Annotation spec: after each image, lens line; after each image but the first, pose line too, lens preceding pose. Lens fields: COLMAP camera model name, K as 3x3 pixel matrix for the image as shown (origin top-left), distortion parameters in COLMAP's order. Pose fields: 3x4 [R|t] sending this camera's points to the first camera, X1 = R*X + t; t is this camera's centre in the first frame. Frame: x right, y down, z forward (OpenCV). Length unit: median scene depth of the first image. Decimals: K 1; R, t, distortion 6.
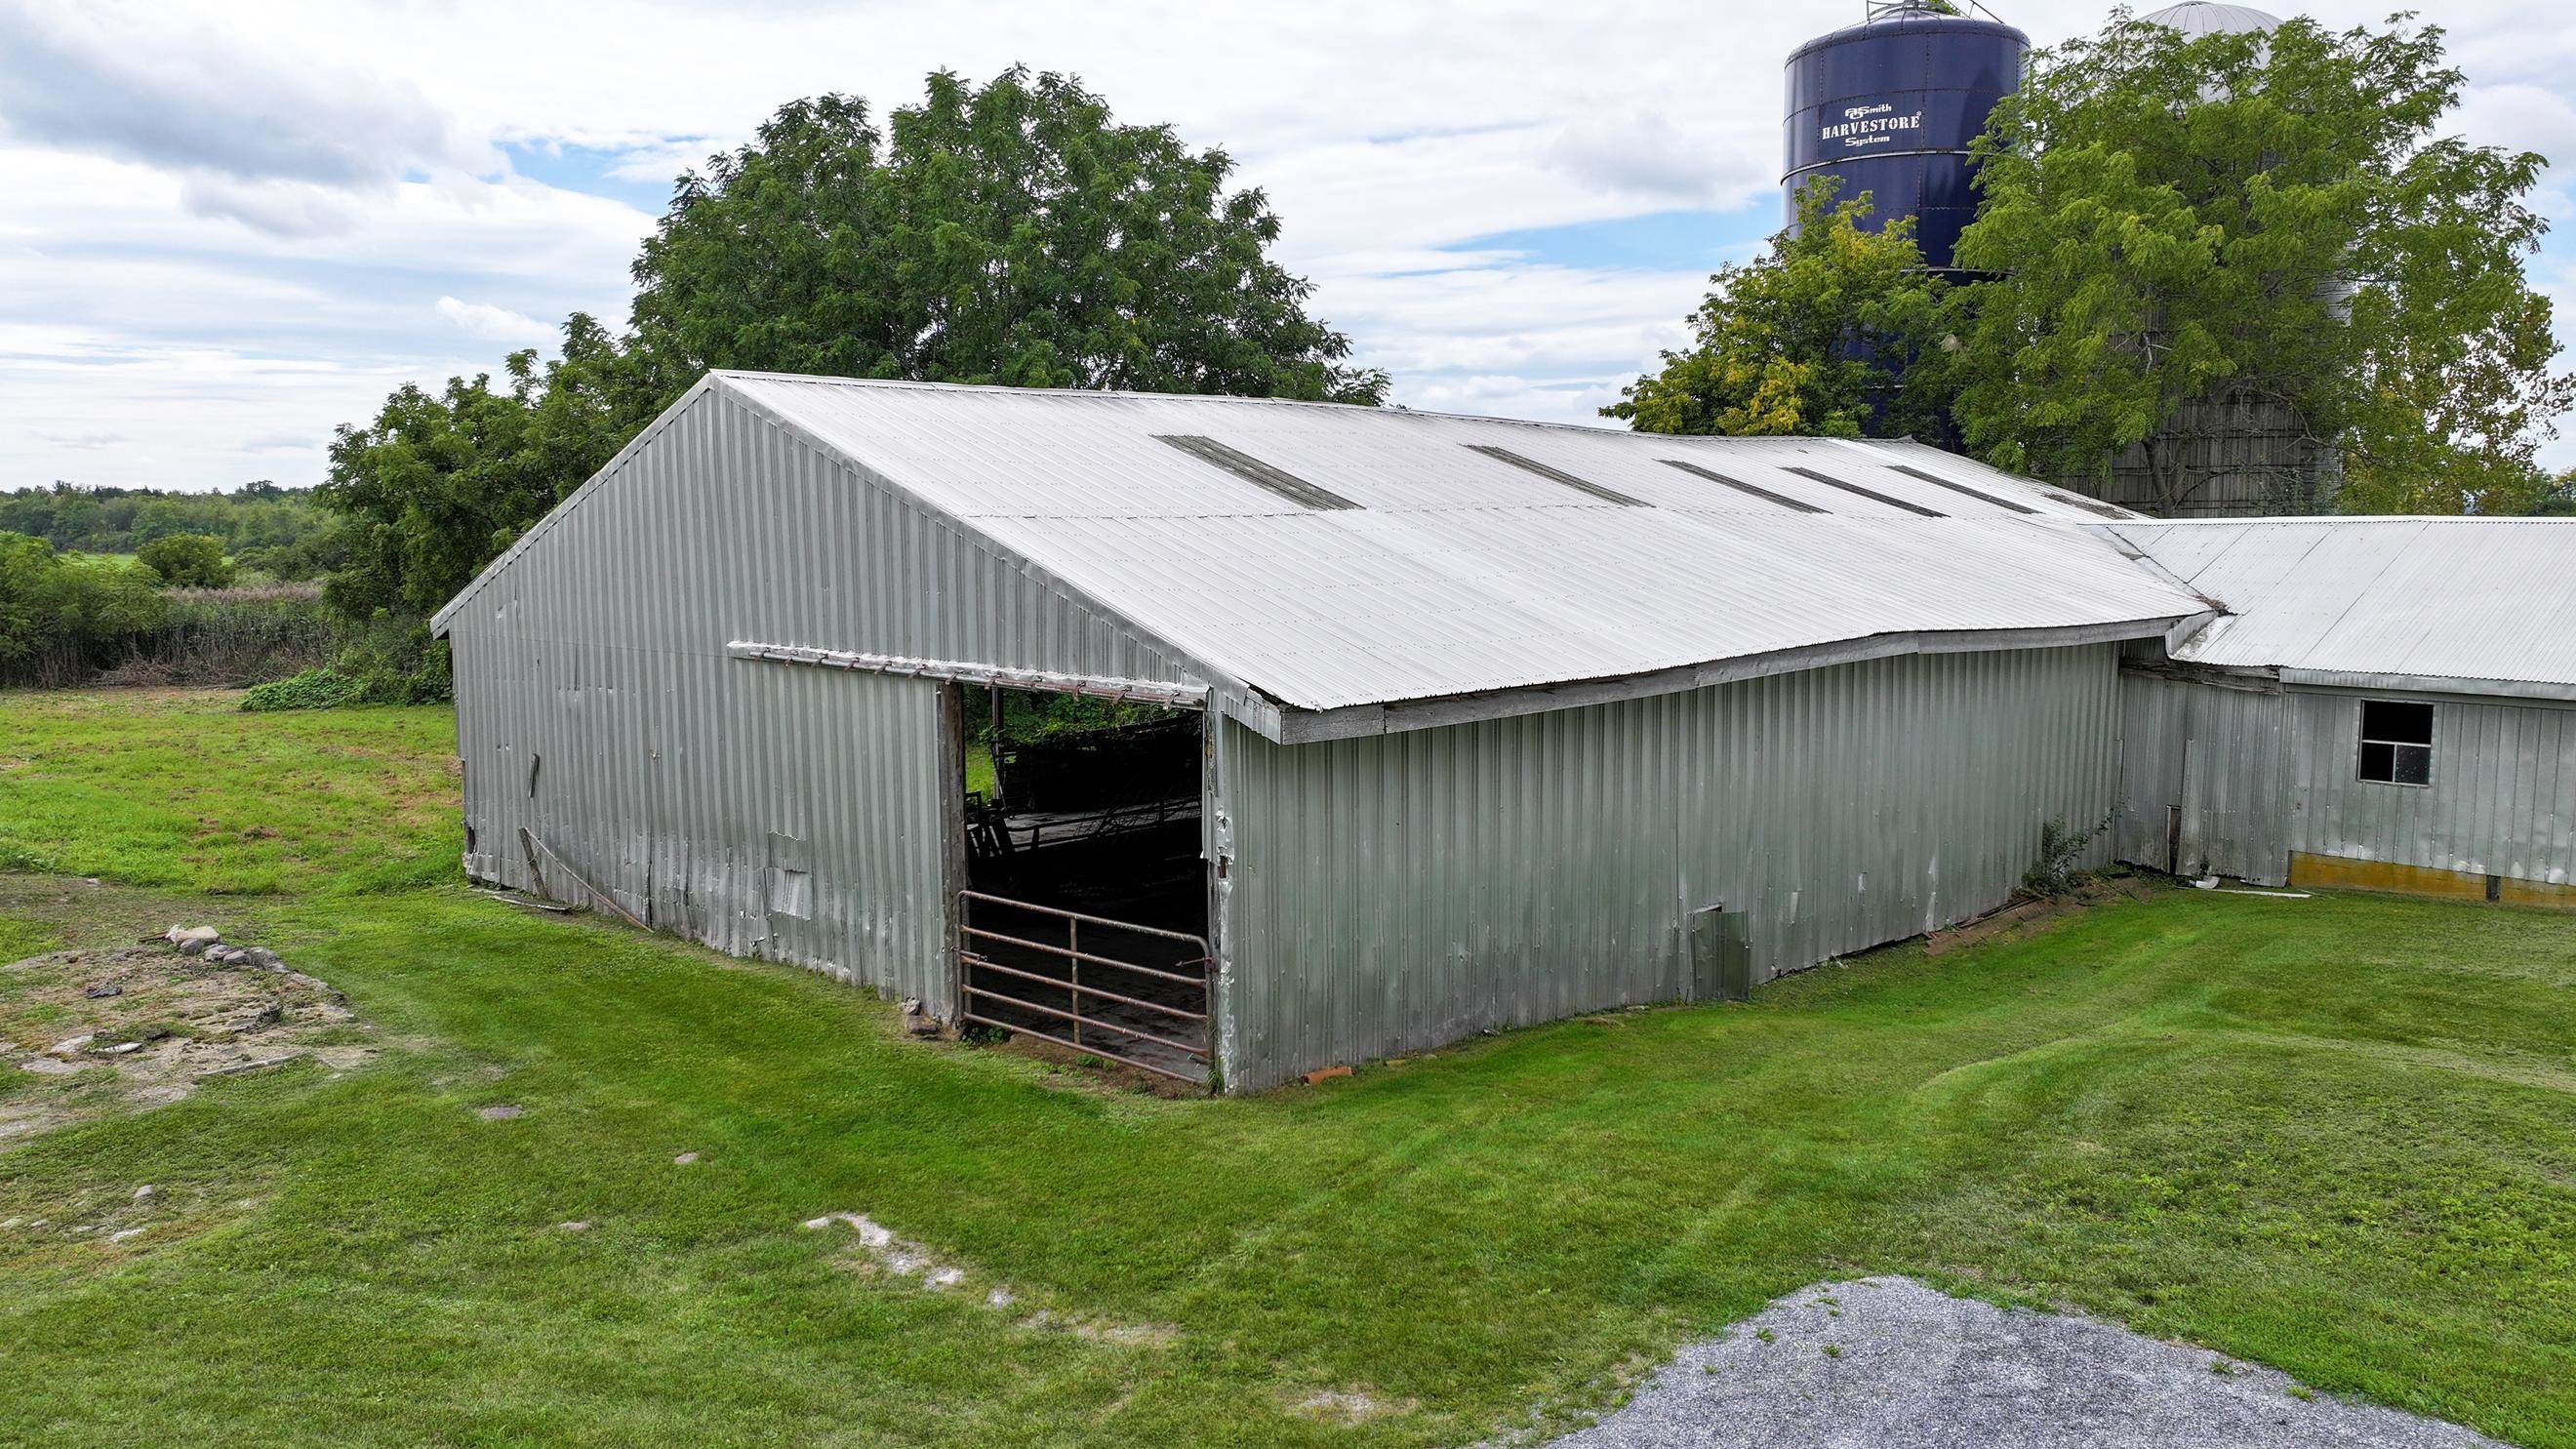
lens RADIAL K [[1732.3, 0, 1288.0], [0, 1732.3, 724.5], [0, 0, 1]] dist [0.016324, 0.002840]
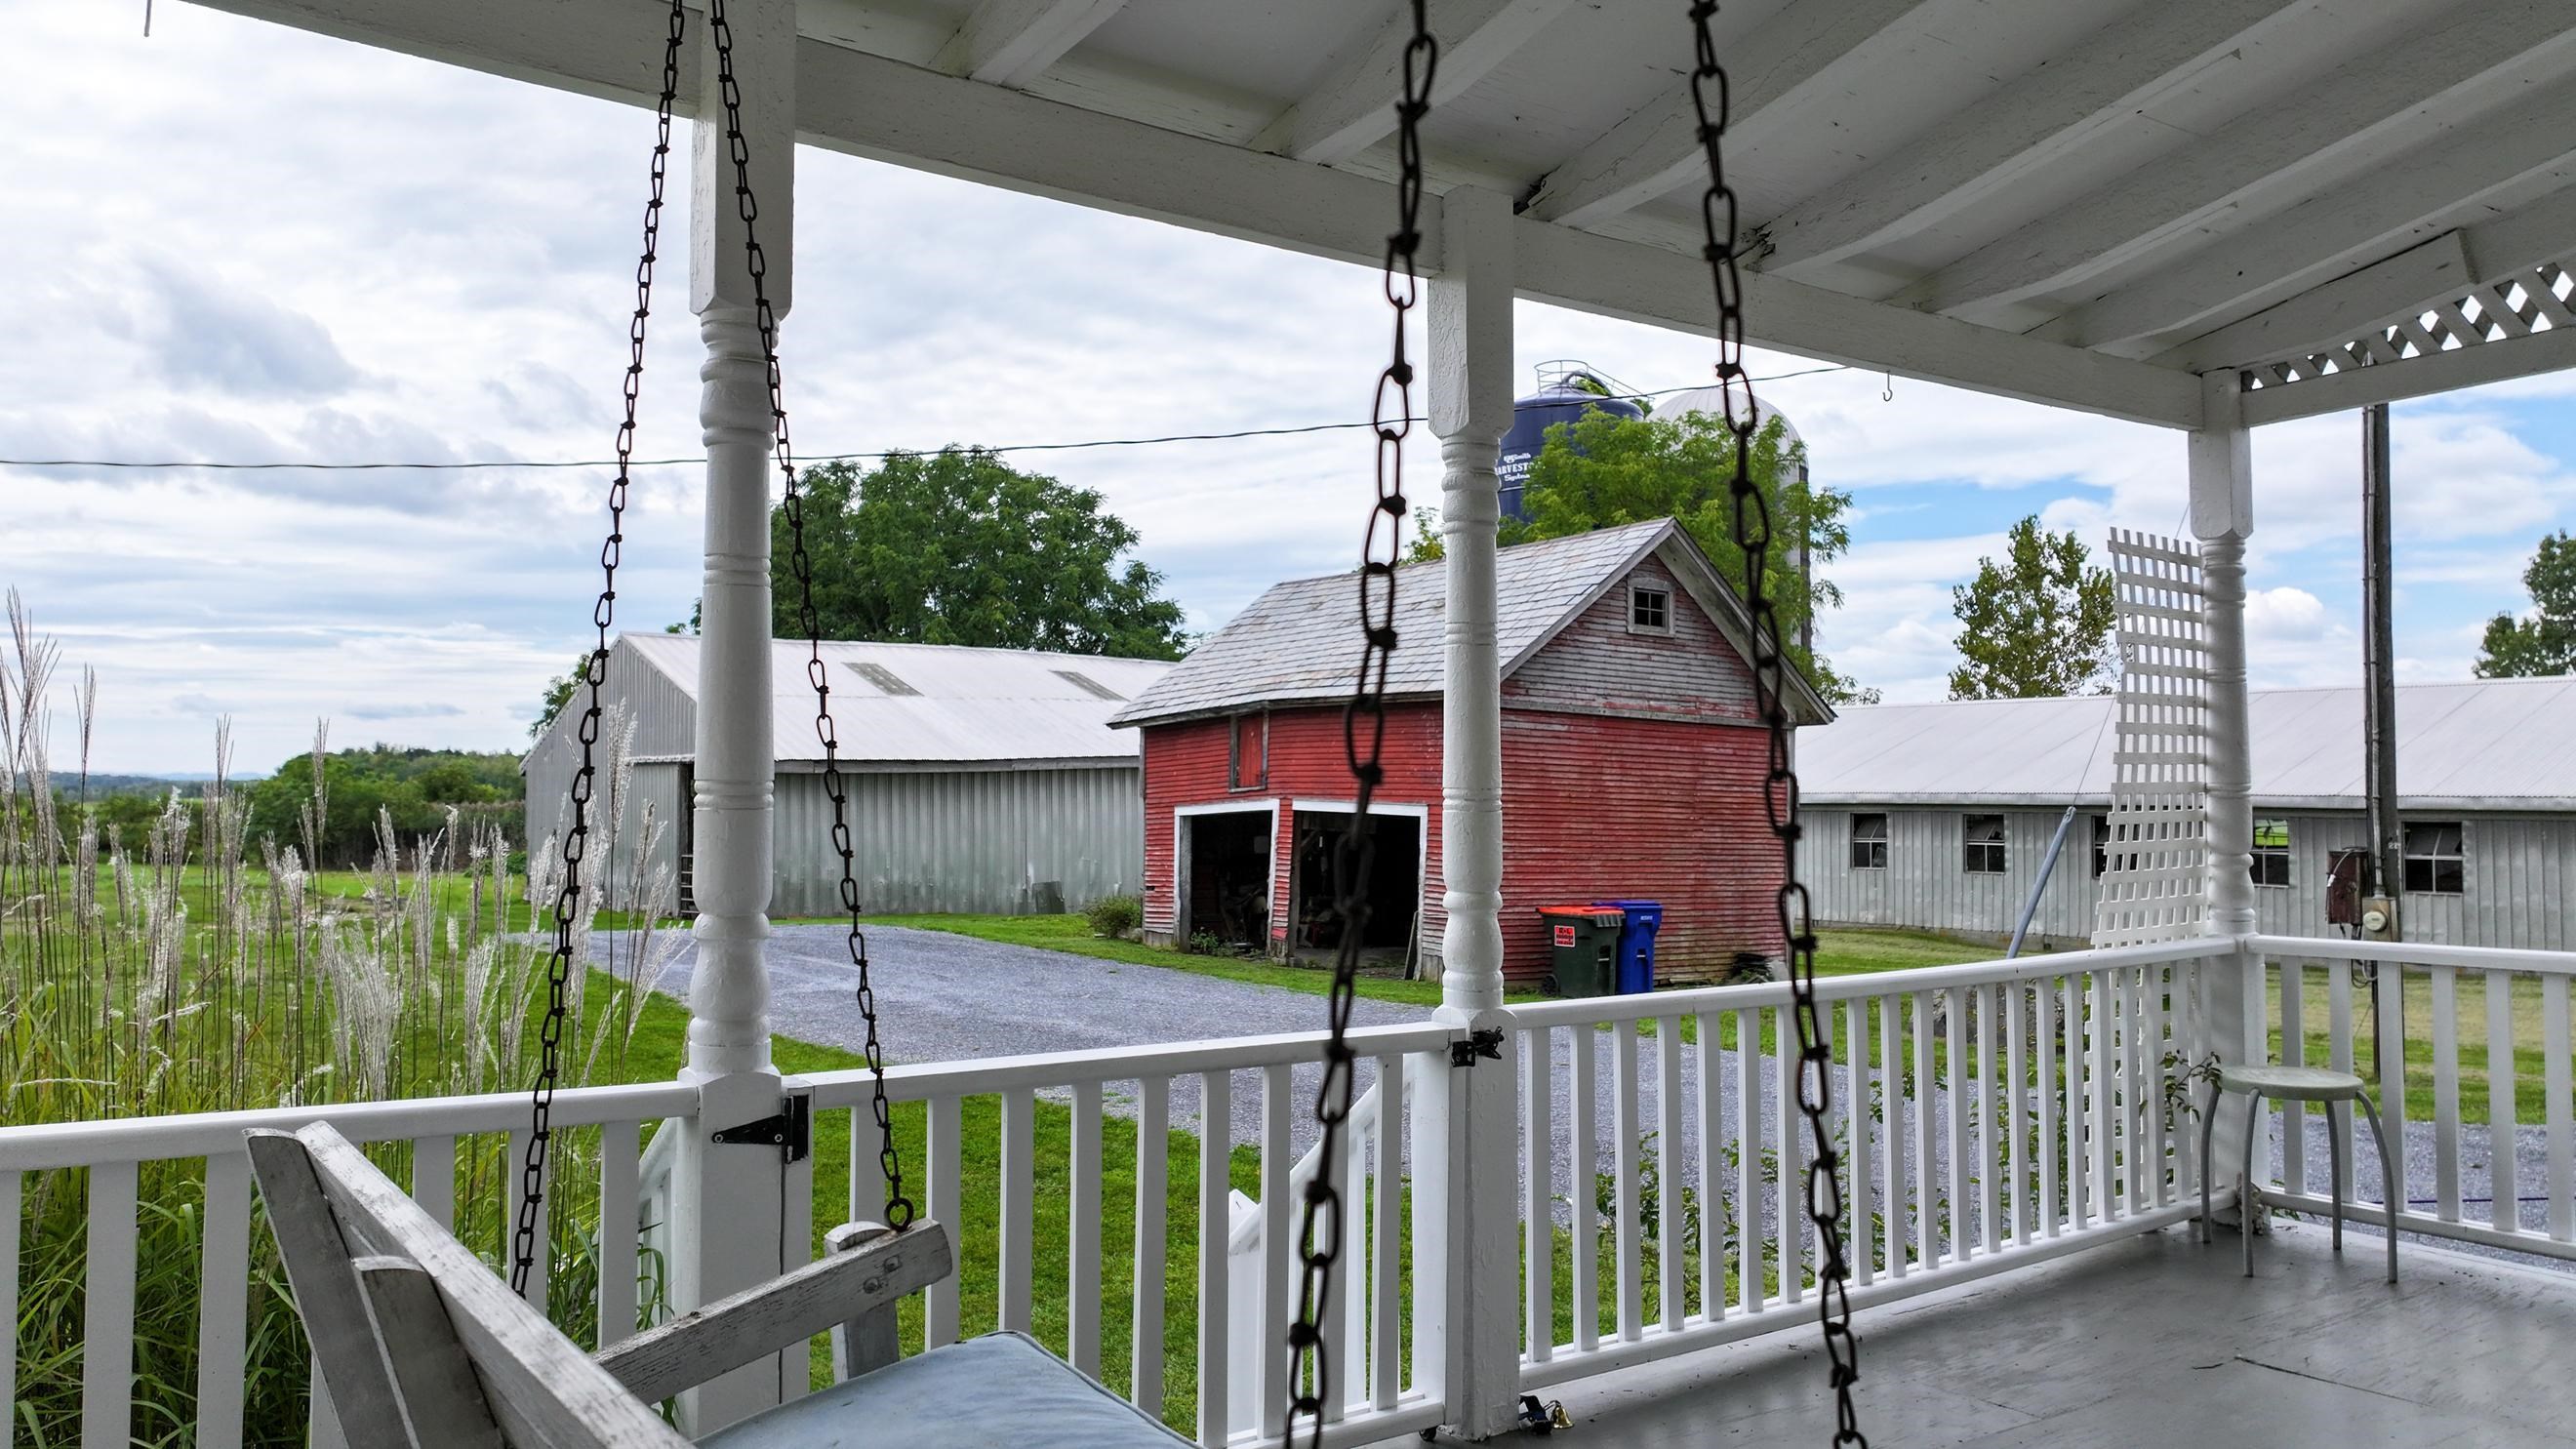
lens RADIAL K [[1732.3, 0, 1288.0], [0, 1732.3, 724.5], [0, 0, 1]] dist [0.016324, 0.002840]
pose [[0.991857, -0.001081, -0.127348, 0.327057], [-0.018093, 0.988625, -0.149308, 0.092384], [0.126061, 0.150397, 0.980556, -0.426549]]
